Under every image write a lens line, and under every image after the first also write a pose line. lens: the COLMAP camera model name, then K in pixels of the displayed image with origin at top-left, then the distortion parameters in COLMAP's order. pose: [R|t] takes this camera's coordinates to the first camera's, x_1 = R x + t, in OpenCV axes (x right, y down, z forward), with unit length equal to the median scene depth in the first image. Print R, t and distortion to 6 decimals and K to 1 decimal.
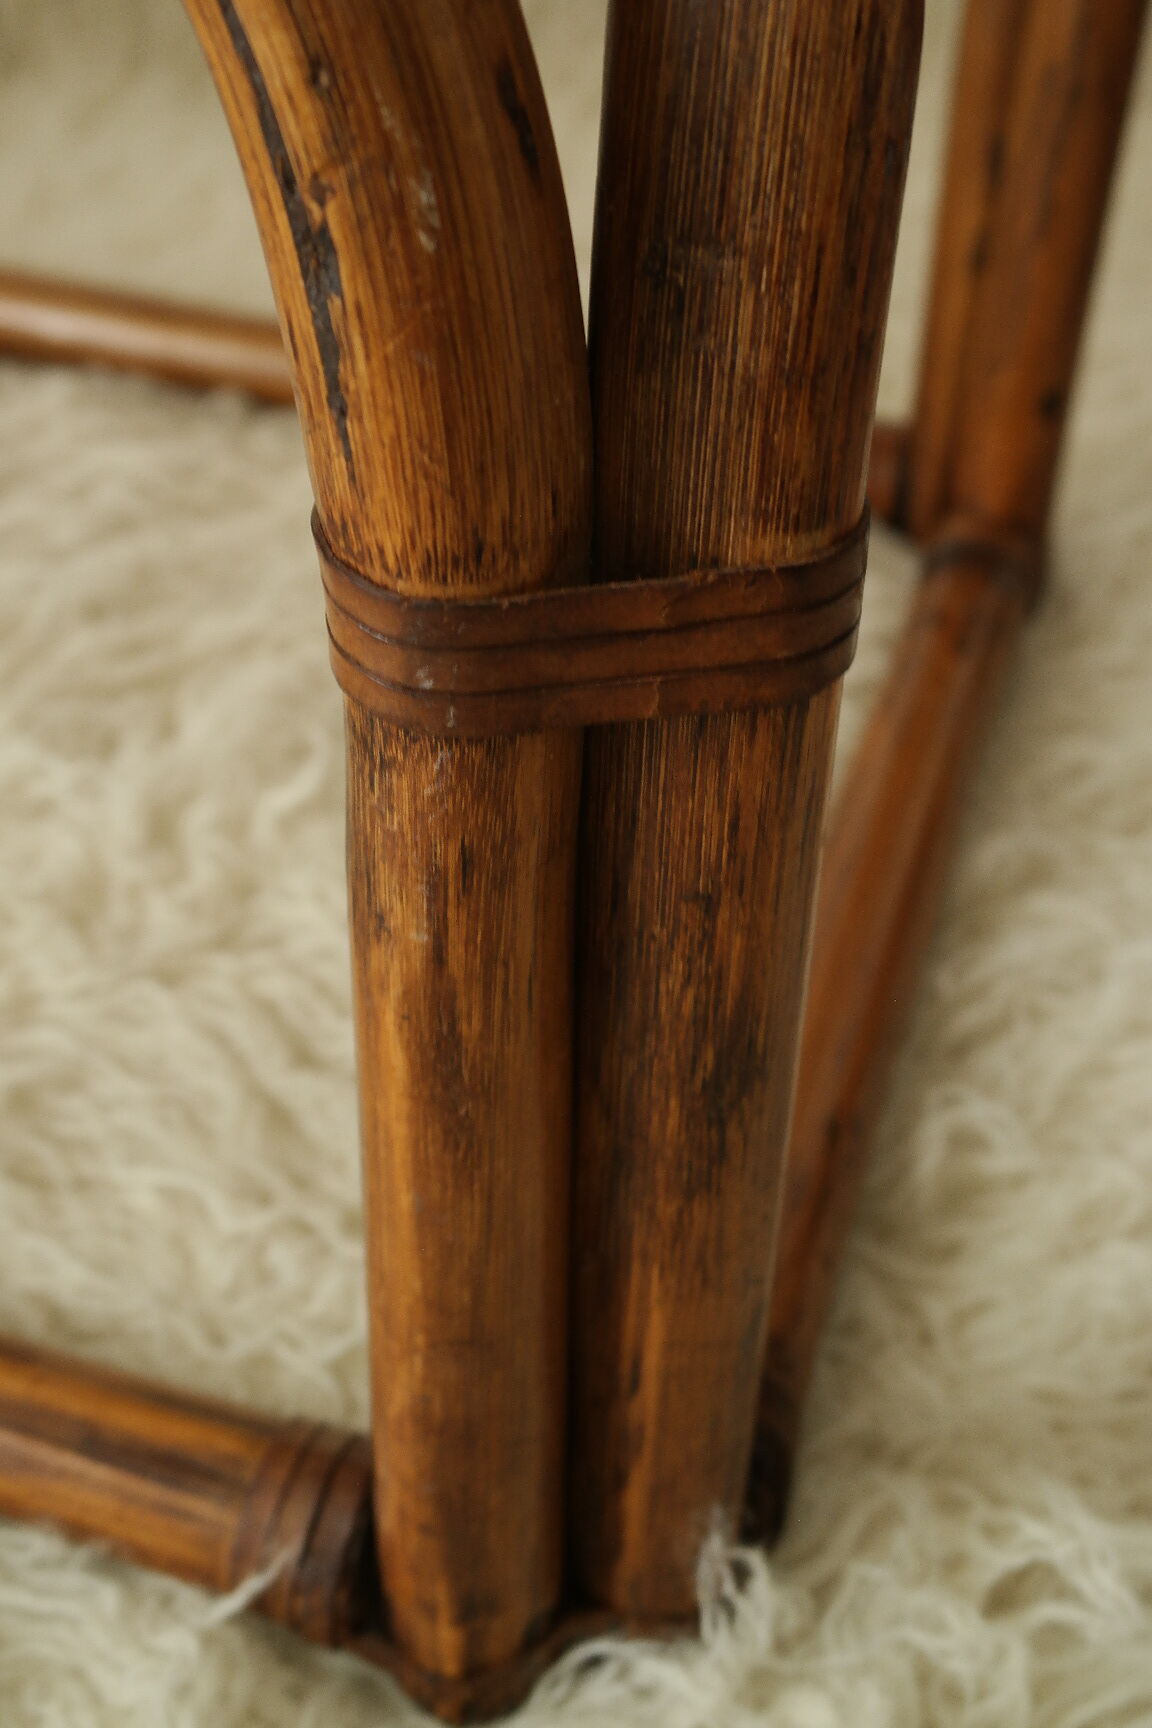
lens RADIAL K [[2153.2, 0, 582.3], [0, 2153.2, 859.8], [0, 0, 1]] dist [-0.006334, 0.000000]
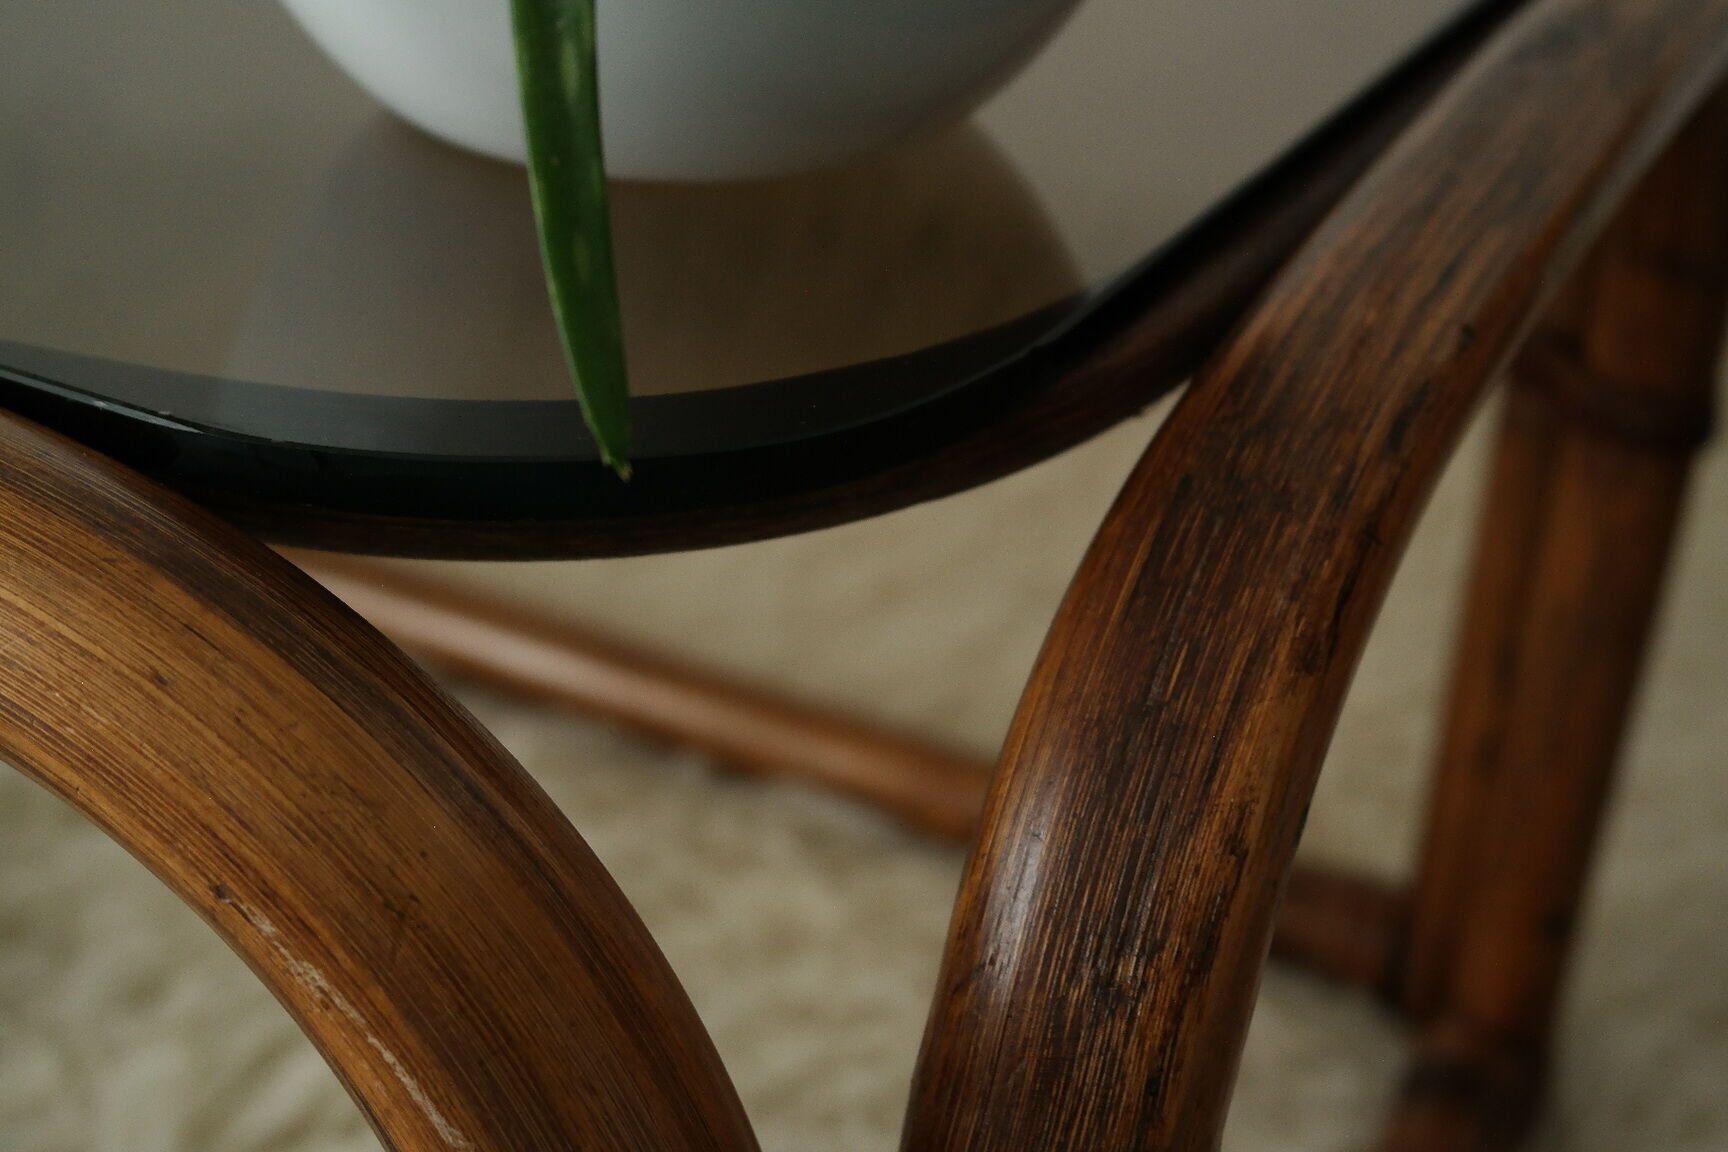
lens RADIAL K [[2386.9, 0, 859.6], [0, 2386.9, 575.0], [0, 0, 1]] dist [0.003028, 0.000000]
pose [[0.989580, 0.077696, -0.121223, 0.073143], [-0.095135, 0.984783, -0.145436, -0.352523], [0.108079, 0.155453, 0.981913, -0.088051]]
